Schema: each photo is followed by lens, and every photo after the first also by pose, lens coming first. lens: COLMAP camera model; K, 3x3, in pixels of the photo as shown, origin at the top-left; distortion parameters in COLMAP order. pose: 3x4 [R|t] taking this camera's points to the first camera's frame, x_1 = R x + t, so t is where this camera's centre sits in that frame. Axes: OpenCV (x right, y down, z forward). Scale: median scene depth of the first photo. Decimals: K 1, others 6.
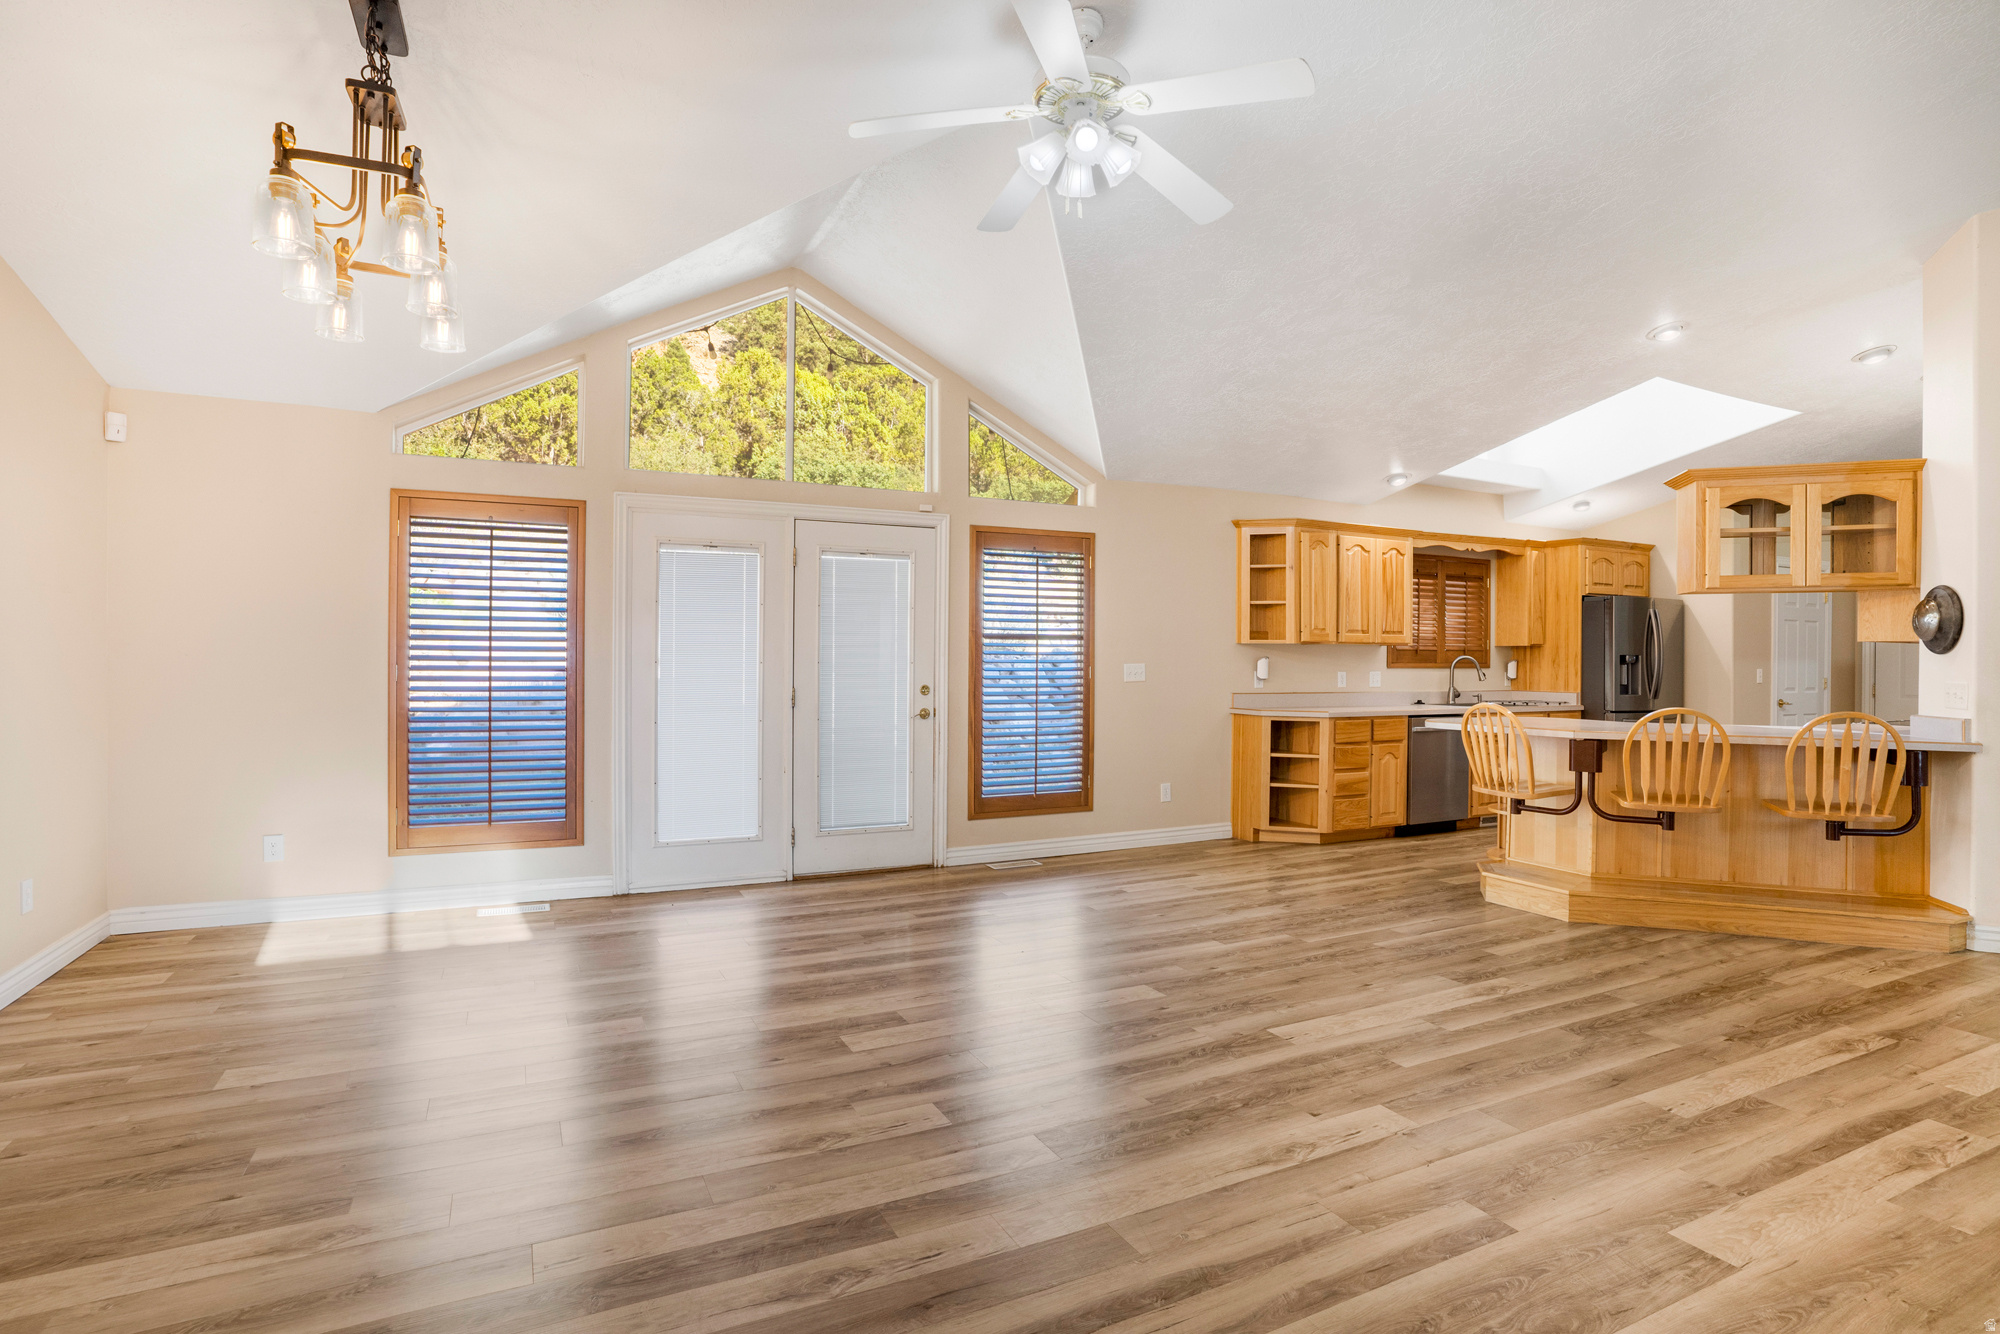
lens RADIAL K [[982.3, 0, 999.6], [0, 982.3, 664.1], [0, 0, 1]] dist [-0.012164, 0.004926]
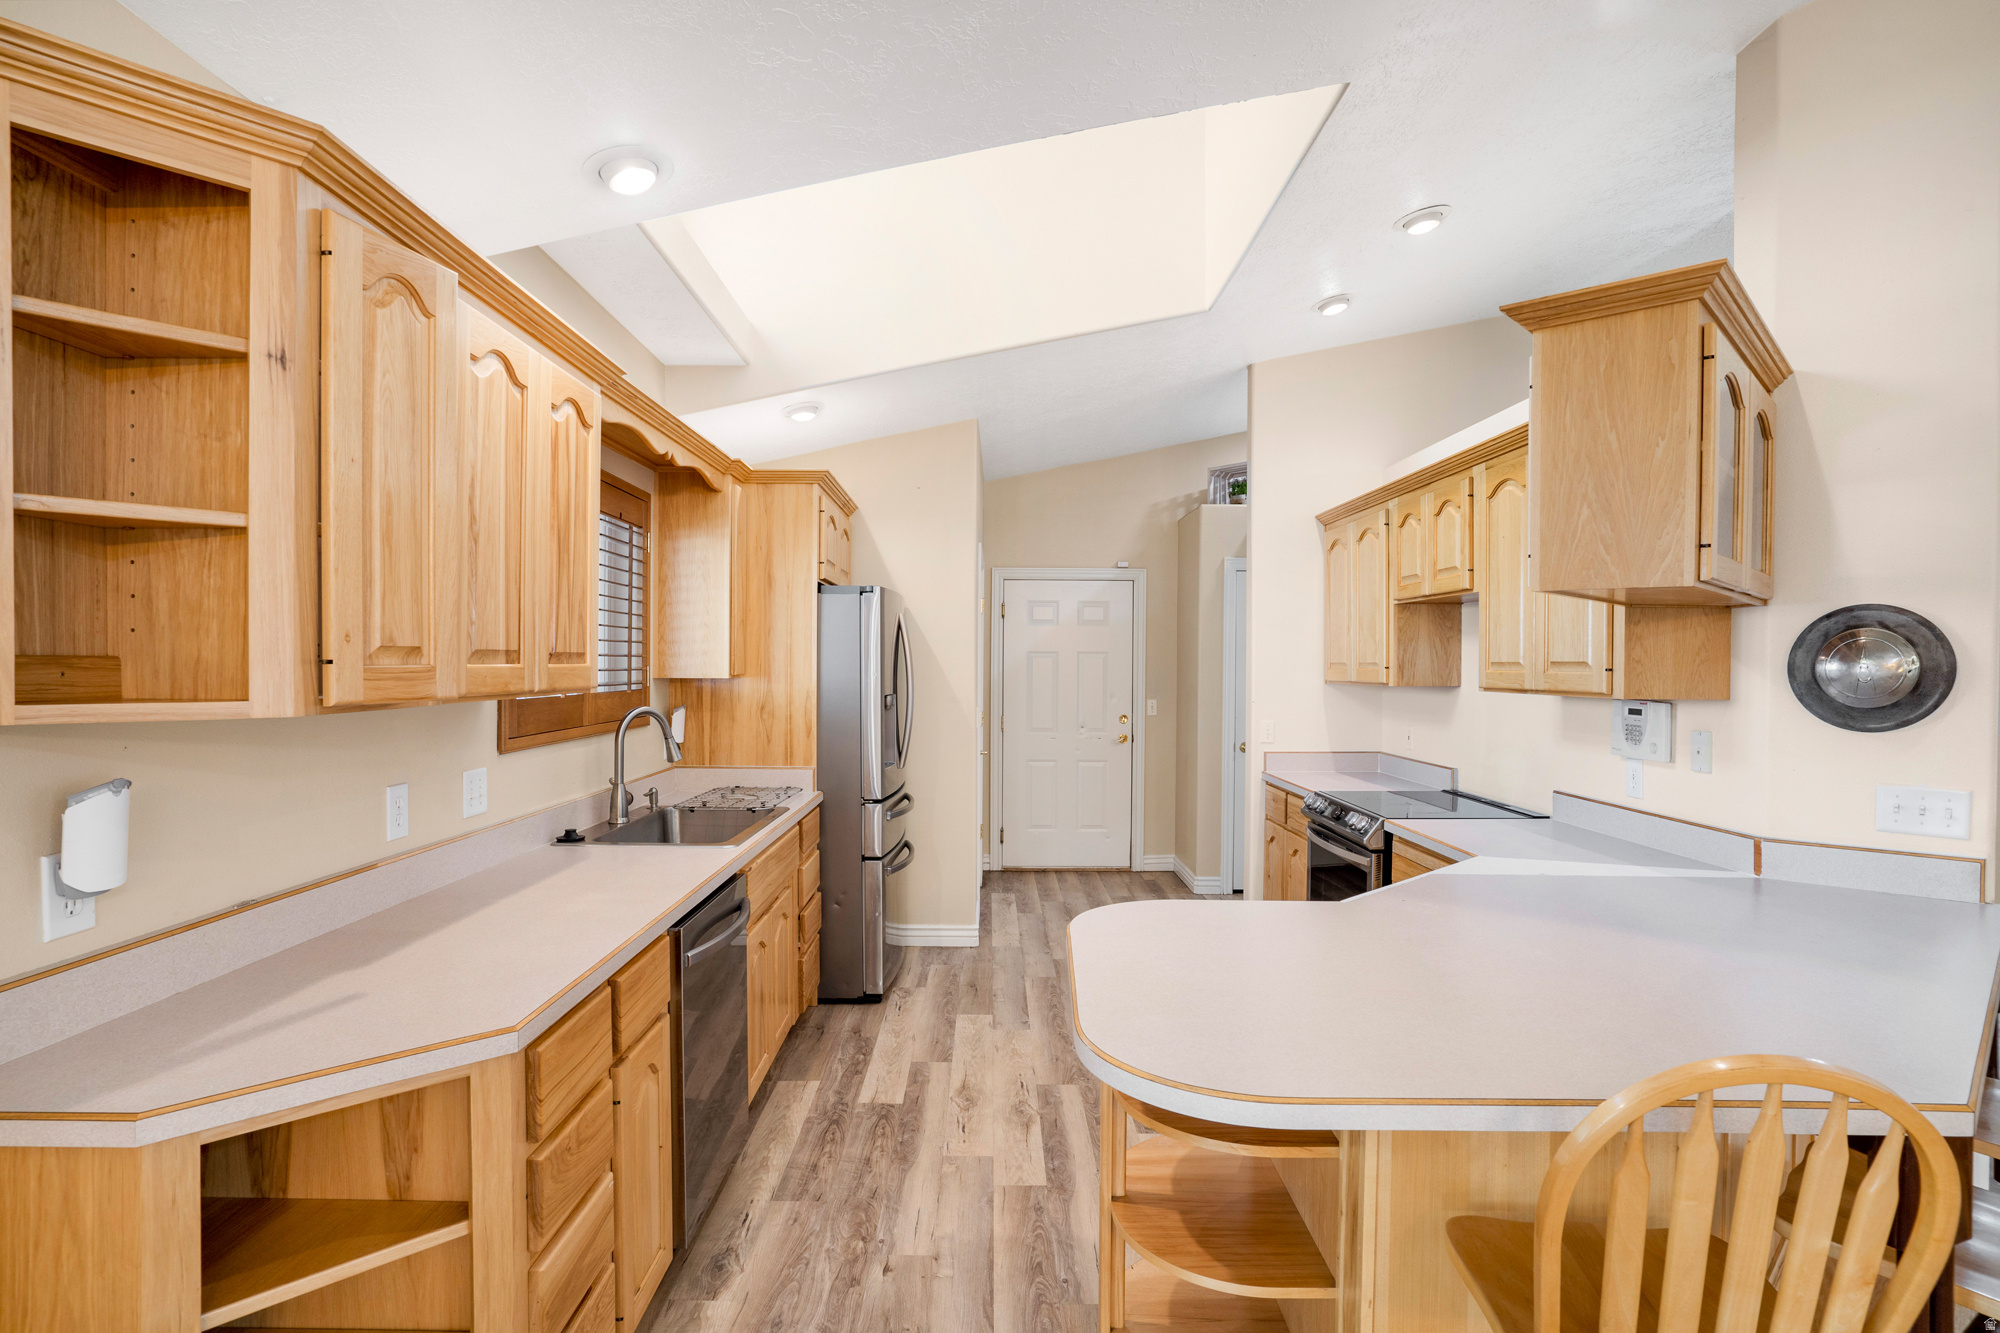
lens RADIAL K [[1020.3, 0, 994.6], [0, 1020.3, 670.6], [0, 0, 1]] dist [-0.016615, 0.000634]
pose [[0.445984, -0.010803, 0.894976, 0.241607], [-0.003032, 0.999903, 0.013581, -0.049541], [-0.895036, -0.008770, 0.445908, 1.083042]]
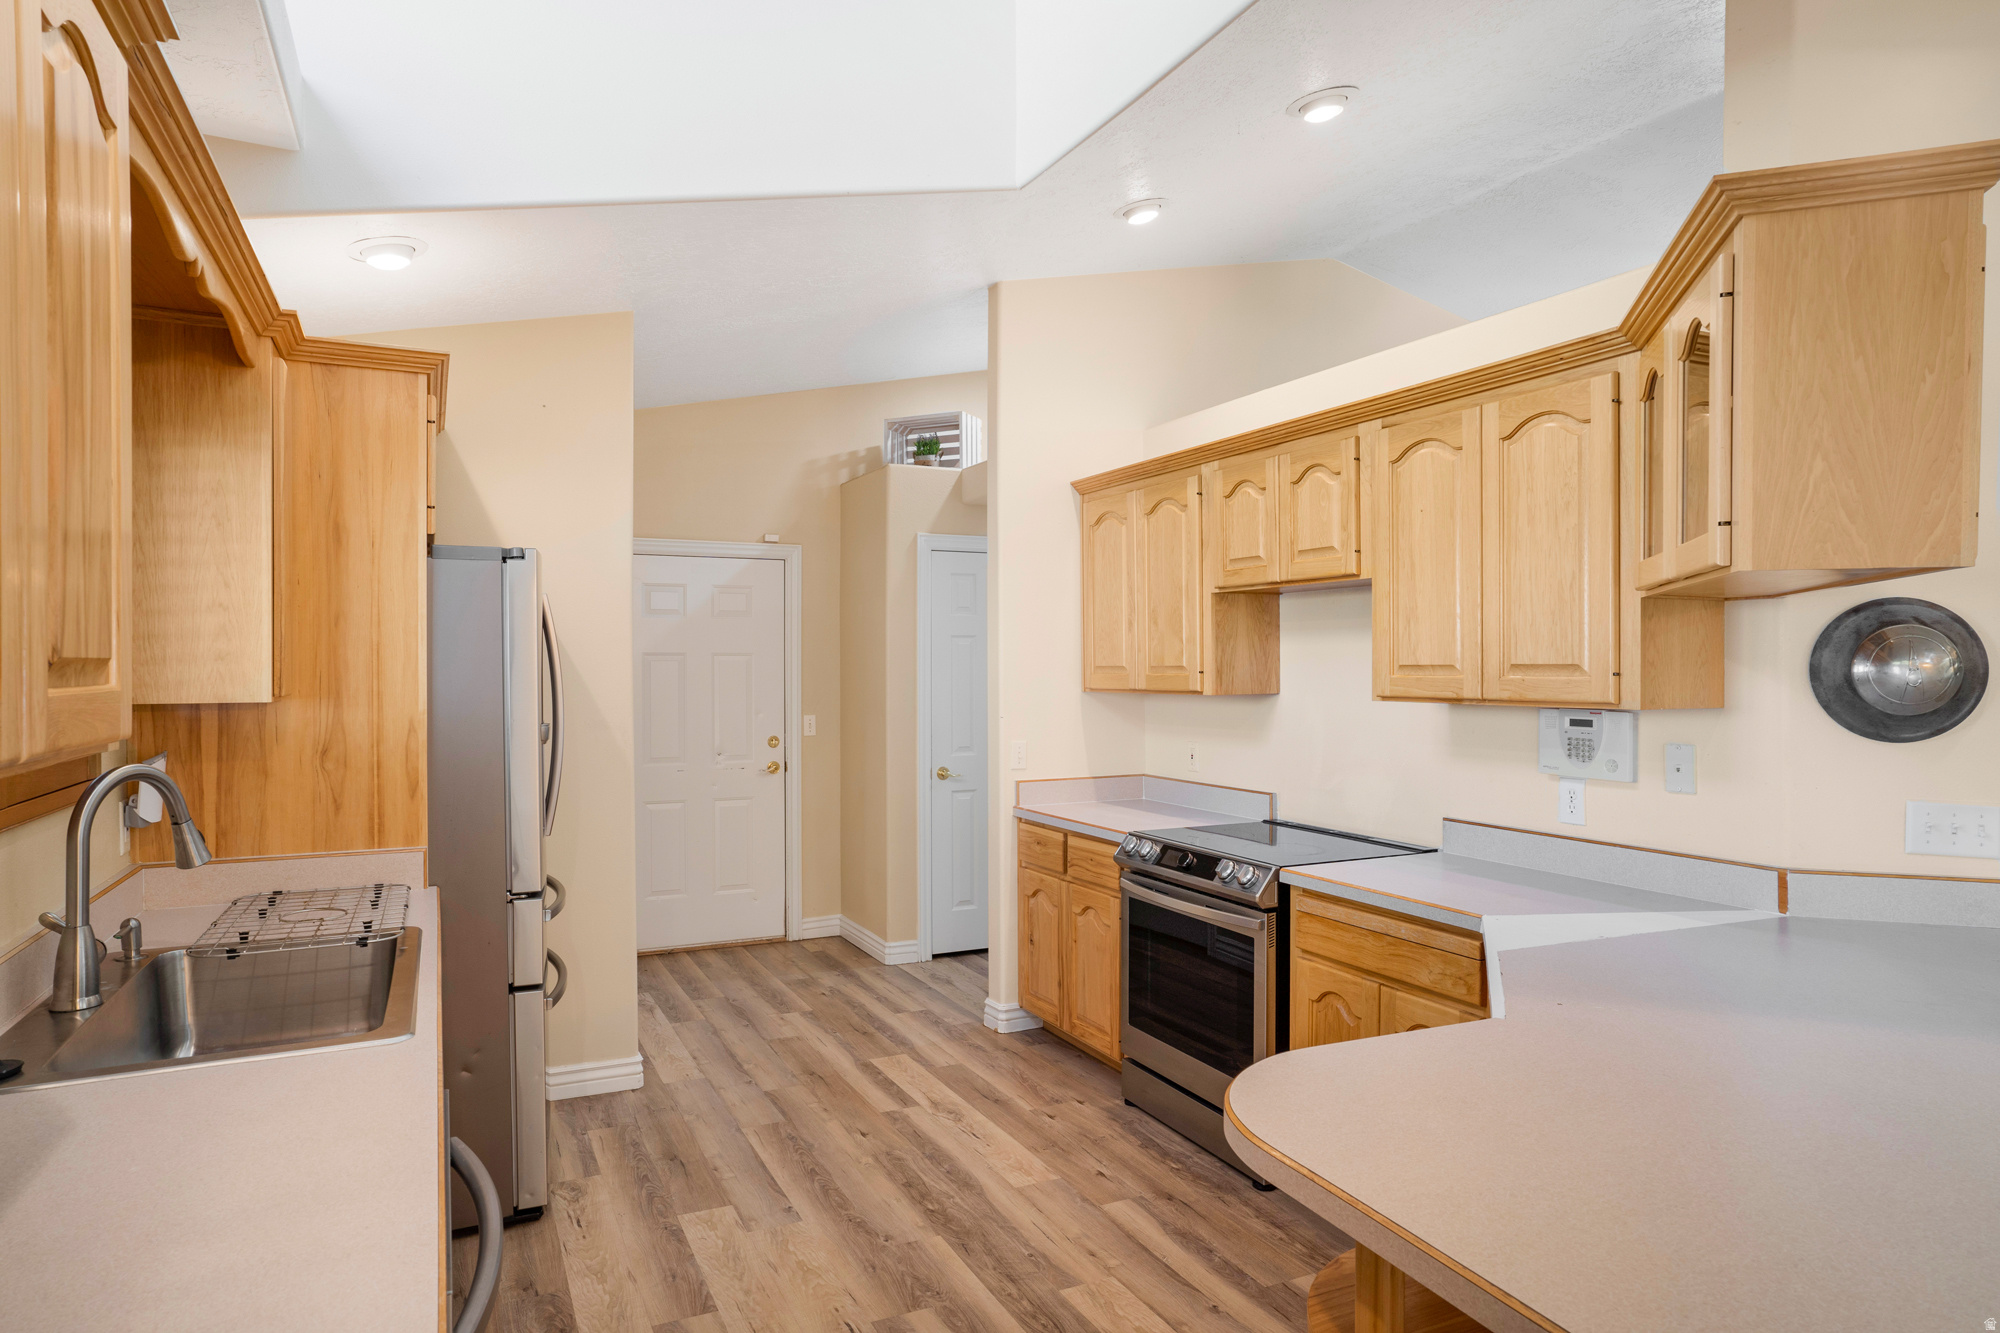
lens RADIAL K [[1181.5, 0, 999.0], [0, 1181.5, 670.9], [0, 0, 1]] dist [-0.010069, 0.004074]
pose [[0.025845, -0.010596, 0.999610, 0.359395], [0.001425, 0.999943, 0.010562, -0.050902], [-0.999665, 0.001152, 0.025859, 1.300470]]
